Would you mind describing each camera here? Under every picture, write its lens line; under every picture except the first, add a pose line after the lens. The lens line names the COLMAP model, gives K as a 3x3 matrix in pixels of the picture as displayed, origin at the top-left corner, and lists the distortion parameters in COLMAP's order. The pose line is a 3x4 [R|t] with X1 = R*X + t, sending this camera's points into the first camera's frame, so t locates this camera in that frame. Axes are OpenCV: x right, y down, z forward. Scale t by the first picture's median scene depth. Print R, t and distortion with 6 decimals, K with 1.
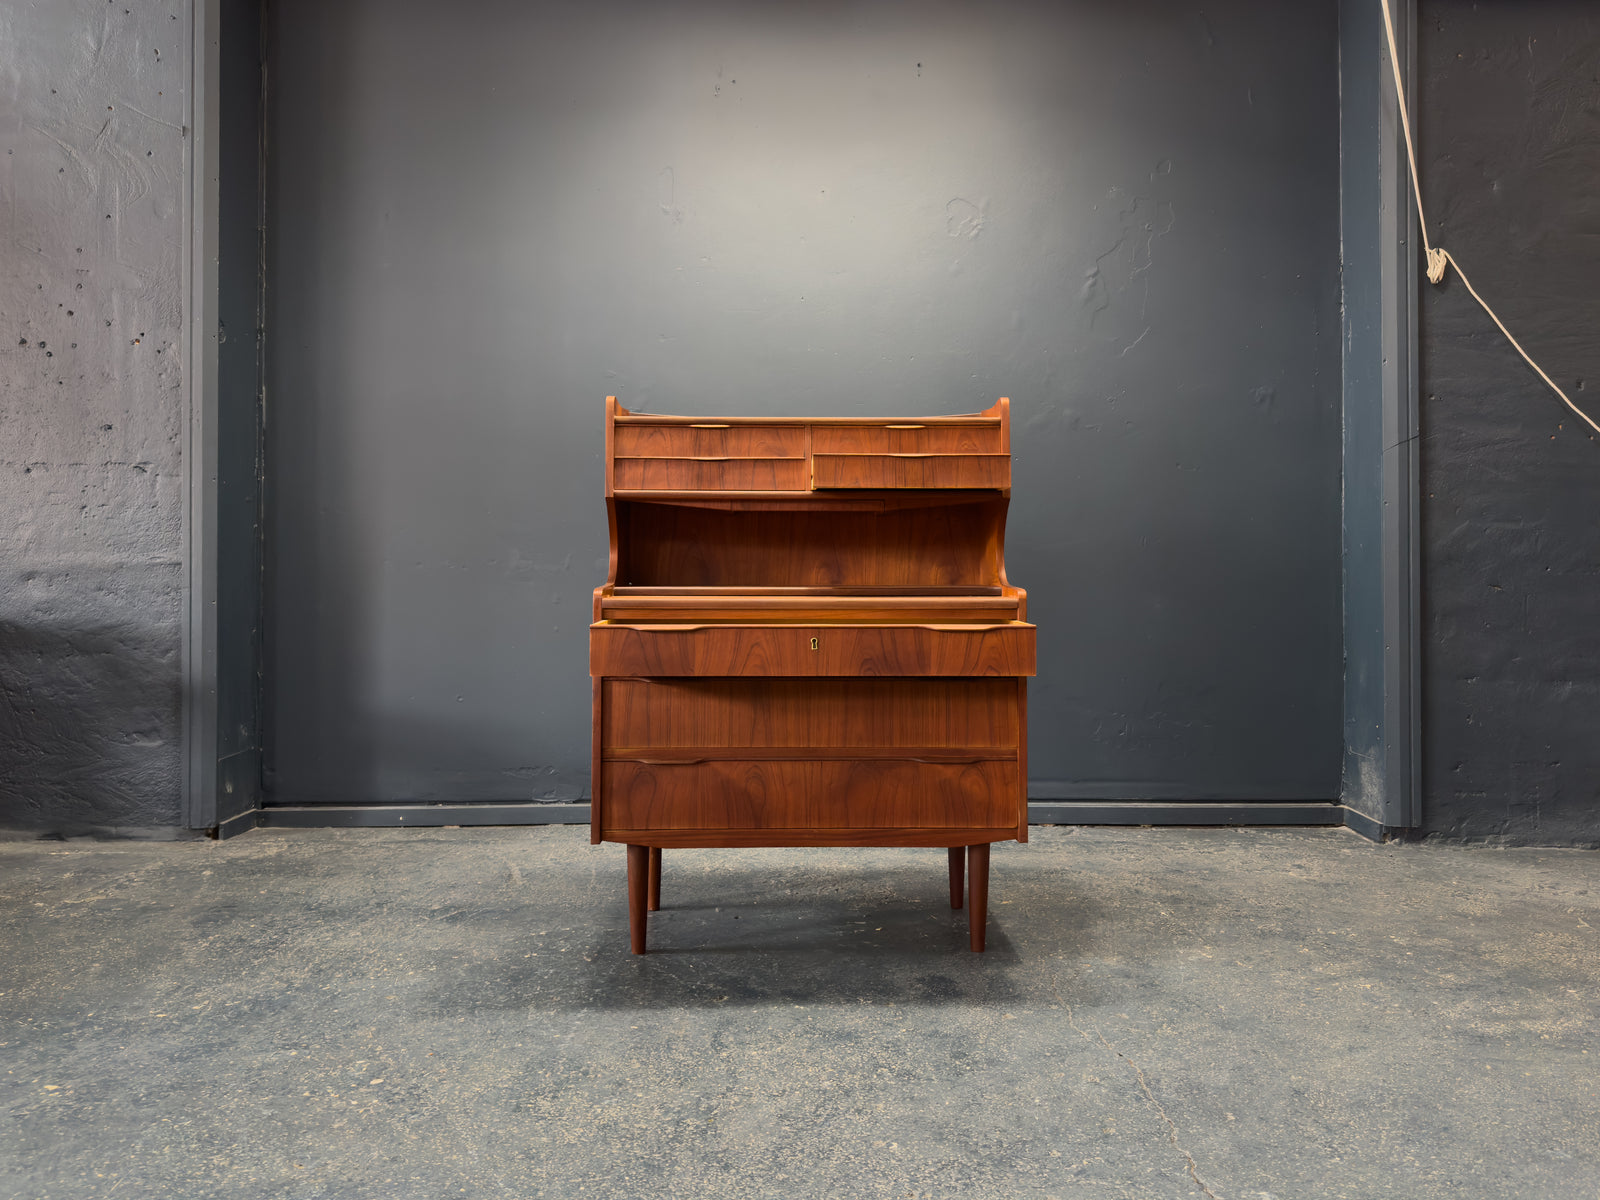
lens RADIAL K [[1216.9, 0, 789.7], [0, 1216.9, 570.5], [0, 0, 1]] dist [0.043014, -0.064920]
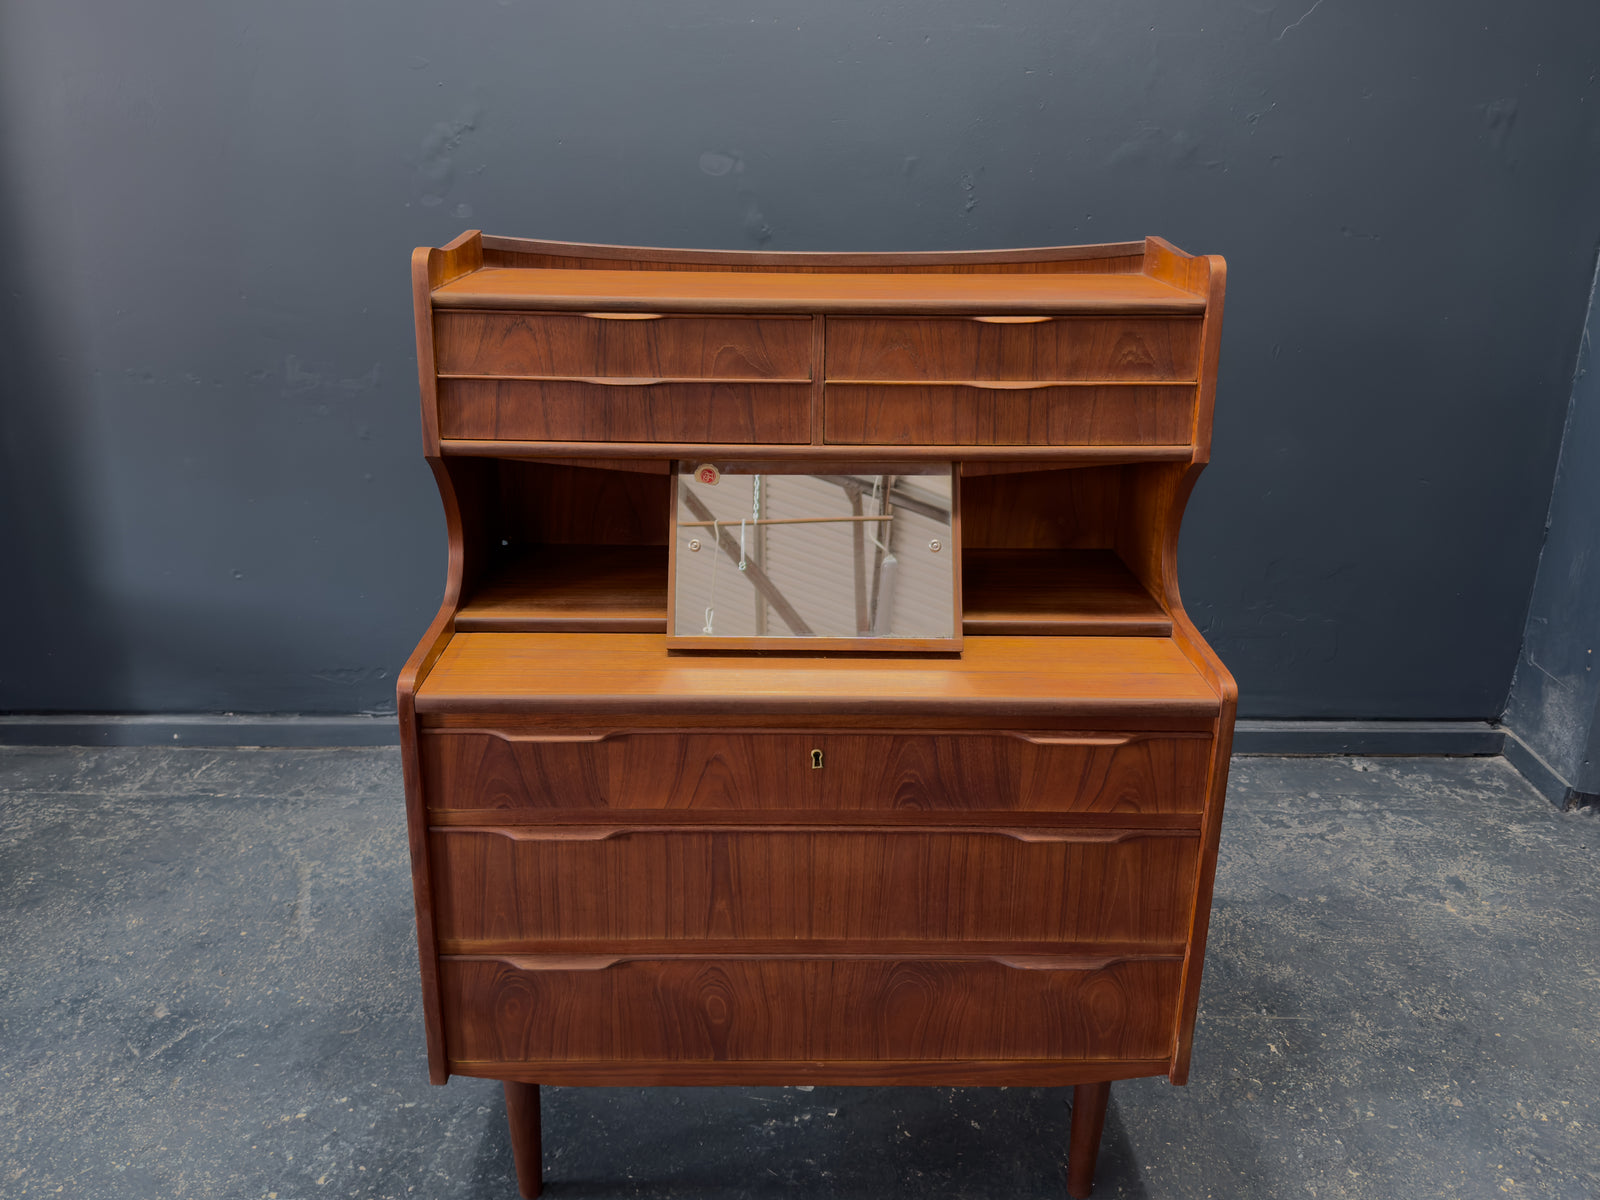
lens RADIAL K [[1236.1, 0, 794.2], [0, 1236.1, 550.8], [0, 0, 1]] dist [0.130768, -0.196939]
pose [[0.999944, 0.010570, -0.000545, 0.006120], [-0.009870, 0.949817, 0.312651, -0.184920], [0.003822, -0.312629, 0.949868, 0.474142]]
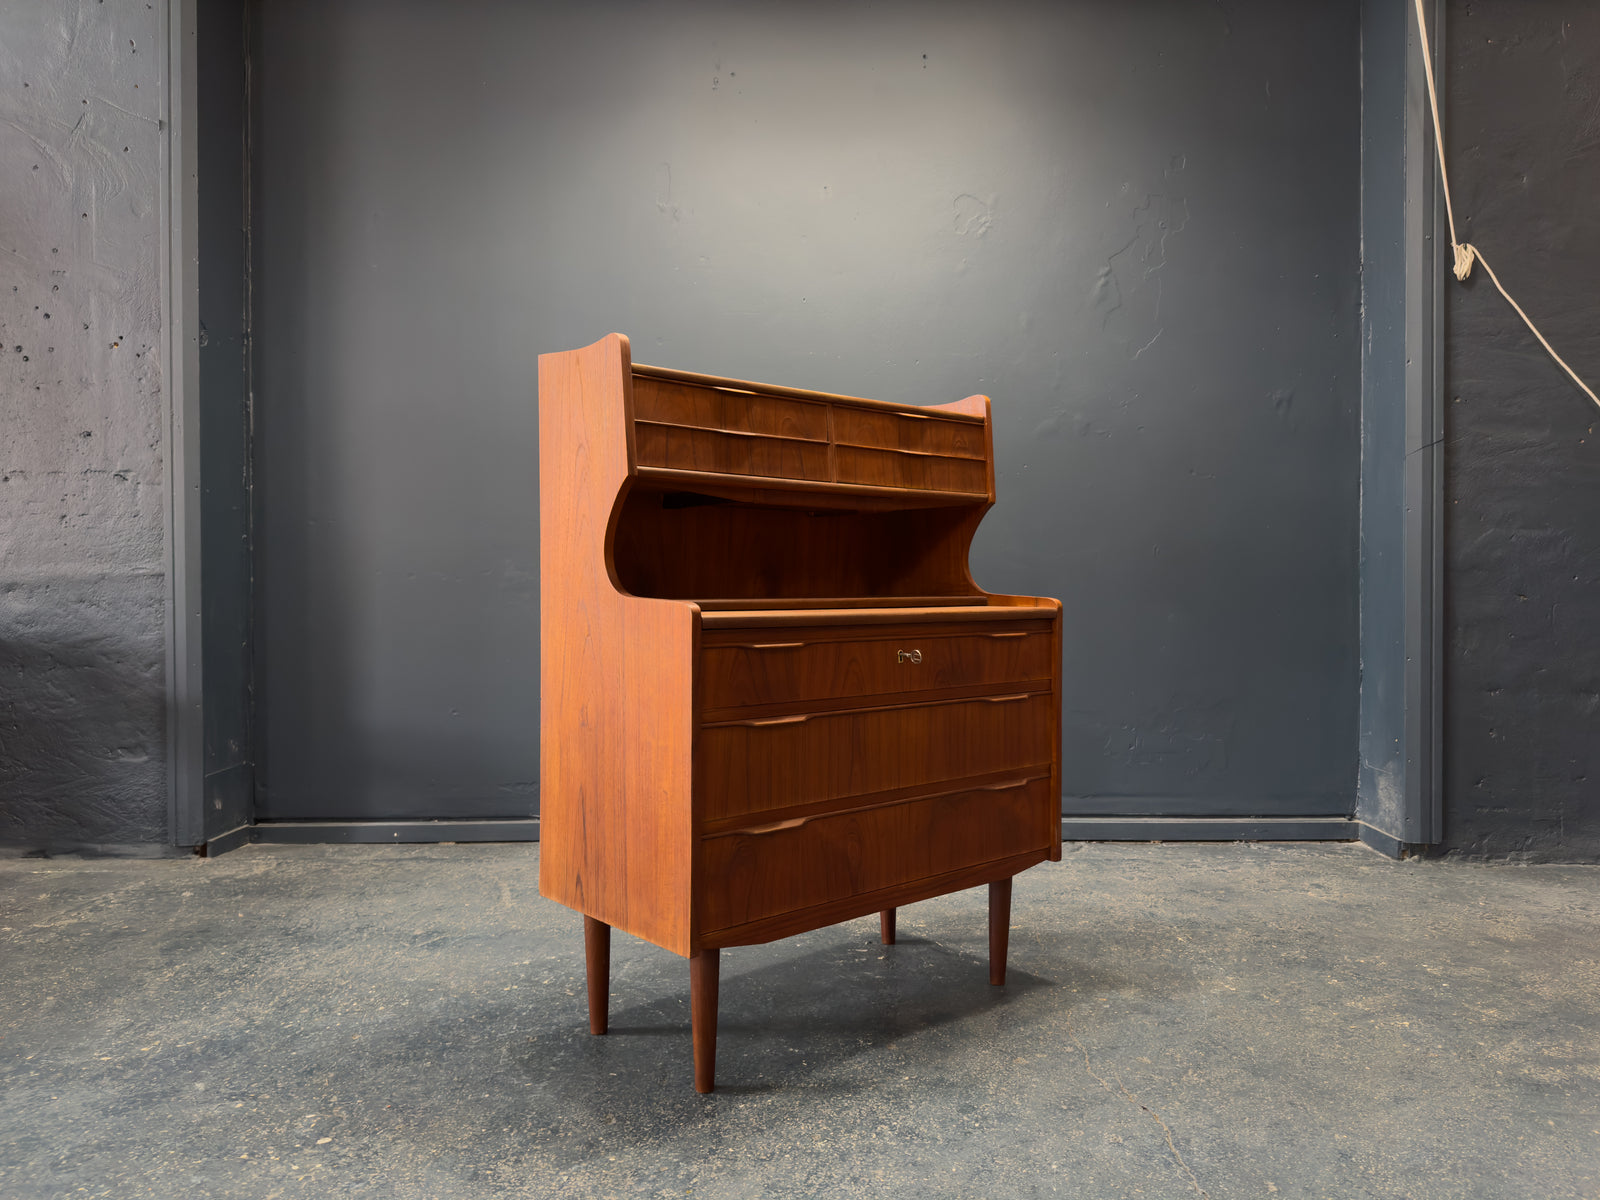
lens RADIAL K [[1149.3, 0, 797.7], [0, 1149.3, 613.1], [0, 0, 1]] dist [0.026597, -0.037360]
pose [[0.999986, -0.001693, -0.004944, 0.013015], [0.001810, 0.999715, 0.023789, 0.005069], [0.004902, -0.023797, 0.999705, 0.112734]]
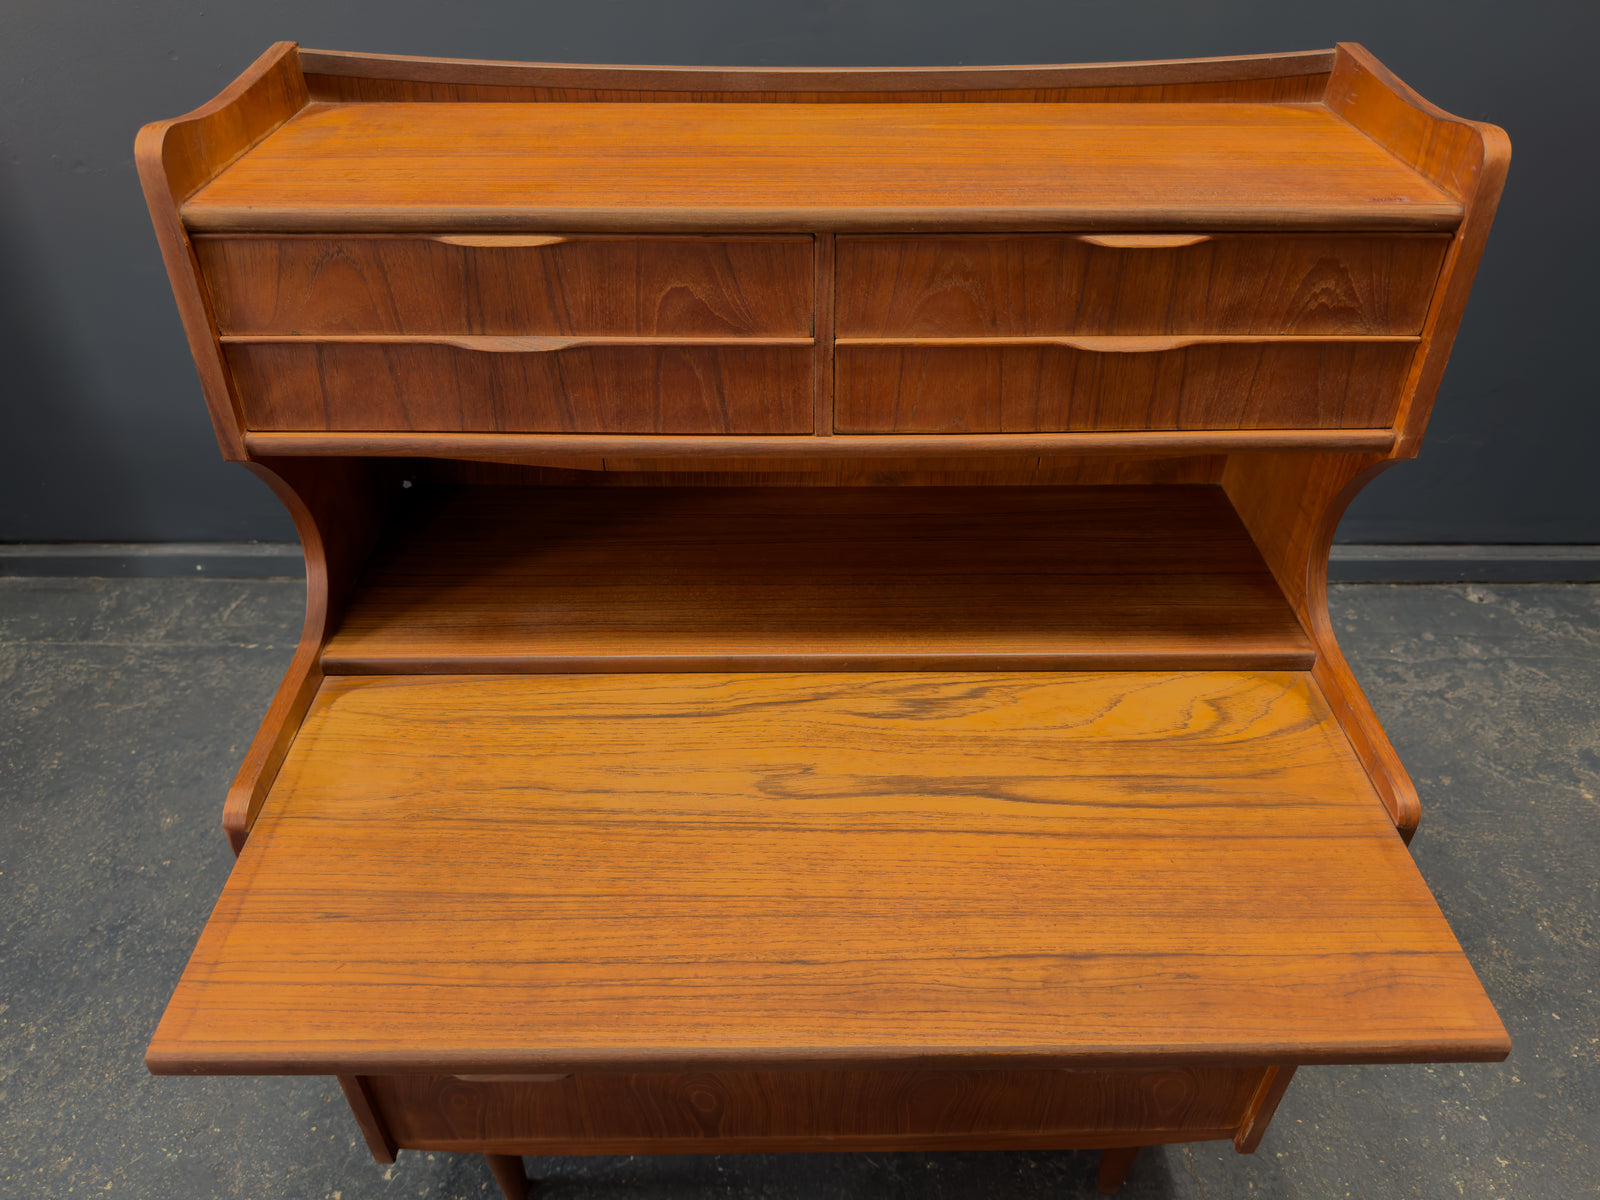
lens RADIAL K [[1121.0, 0, 806.2], [0, 1121.0, 598.9], [0, 0, 1]] dist [0.063287, -0.101204]
pose [[0.999994, 0.003343, -0.000738, 0.010754], [-0.002210, 0.794829, 0.606830, -0.215636], [0.002615, -0.606824, 0.794832, 0.710518]]
